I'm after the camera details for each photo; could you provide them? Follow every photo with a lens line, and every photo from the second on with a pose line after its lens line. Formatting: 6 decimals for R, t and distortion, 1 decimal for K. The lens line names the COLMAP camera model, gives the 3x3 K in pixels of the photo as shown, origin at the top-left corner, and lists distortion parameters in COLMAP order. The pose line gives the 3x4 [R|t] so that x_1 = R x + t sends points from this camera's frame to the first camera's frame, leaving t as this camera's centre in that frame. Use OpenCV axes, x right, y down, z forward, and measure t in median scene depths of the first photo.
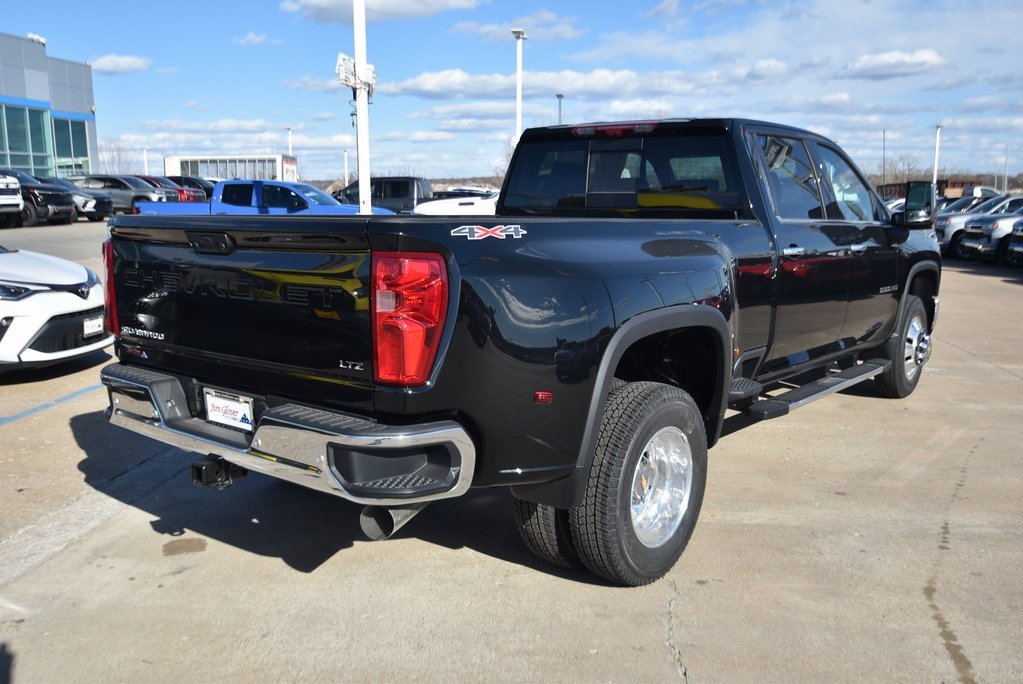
lens RADIAL K [[1035.5, 0, 511.5], [0, 1035.5, 342.0], [0, 0, 1]] dist [-0.081983, 0.031759]
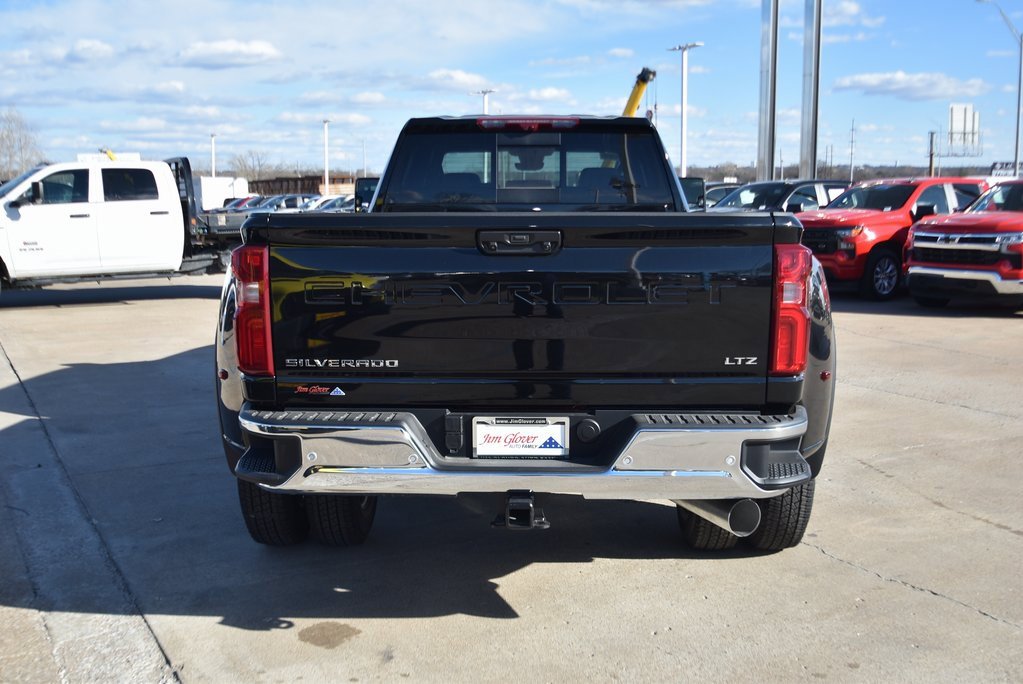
lens RADIAL K [[1154.0, 0, 511.5], [0, 1154.0, 342.0], [0, 0, 1]] dist [-0.082943, 0.007046]
pose [[0.756335, -0.085114, 0.648624, -0.569789], [0.094141, 0.995341, 0.020837, -0.021408], [-0.647375, 0.045303, 0.760824, 0.170912]]
